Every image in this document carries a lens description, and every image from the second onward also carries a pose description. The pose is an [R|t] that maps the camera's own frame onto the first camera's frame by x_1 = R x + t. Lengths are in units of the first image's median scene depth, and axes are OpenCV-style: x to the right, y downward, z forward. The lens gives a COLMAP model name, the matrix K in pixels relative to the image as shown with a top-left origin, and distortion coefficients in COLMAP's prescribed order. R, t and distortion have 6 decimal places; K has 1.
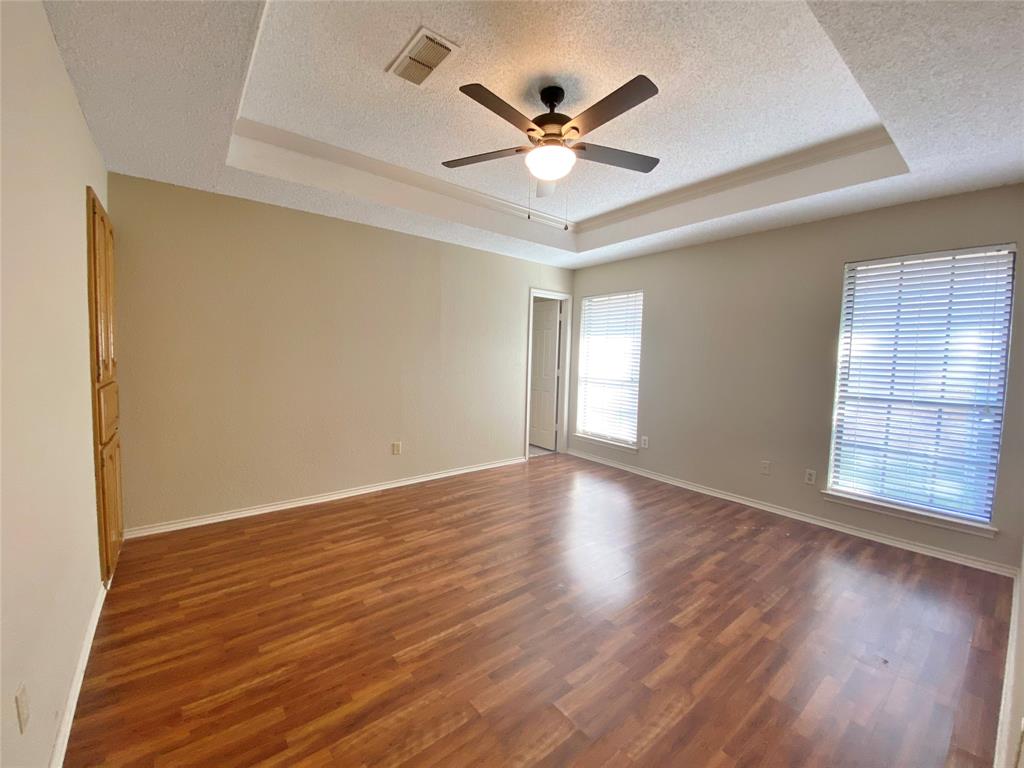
lens RADIAL K [[409.0, 0, 506.0], [0, 409.0, 388.7], [0, 0, 1]] dist [0.003166, -0.016067]
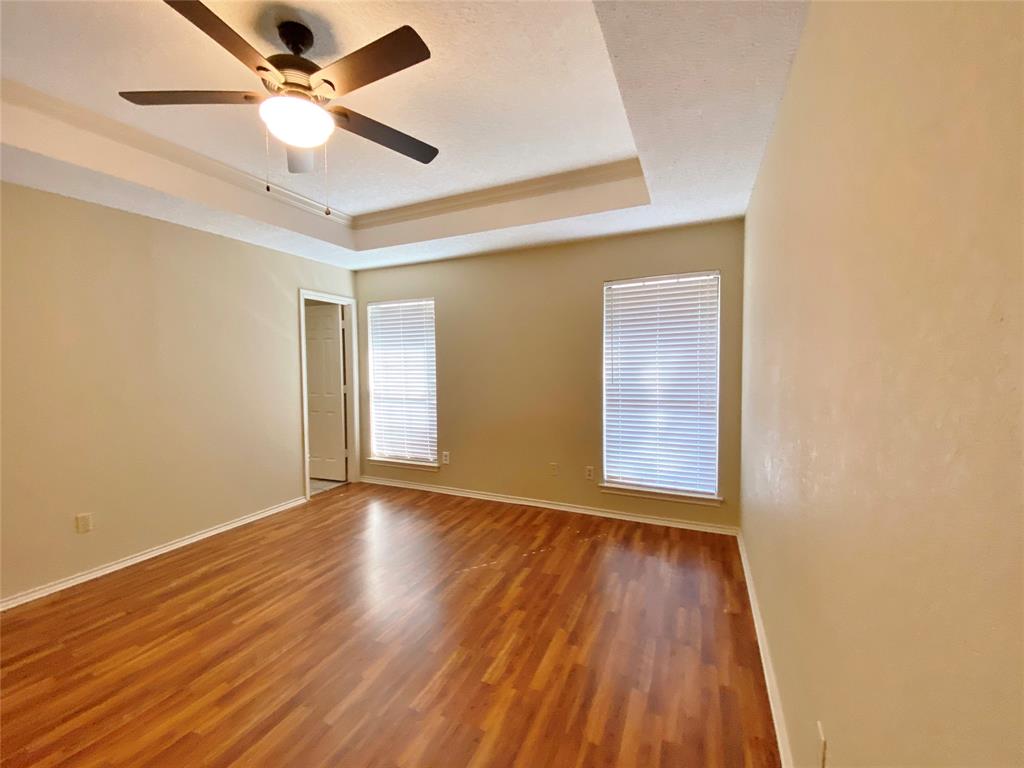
lens RADIAL K [[409.0, 0, 506.0], [0, 409.0, 388.7], [0, 0, 1]] dist [0.003166, -0.016067]
pose [[0.887351, -0.055579, 0.457732, 0.059545], [0.063217, 0.997999, -0.001373, -0.029920], [-0.456740, 0.030155, 0.889089, 0.132535]]
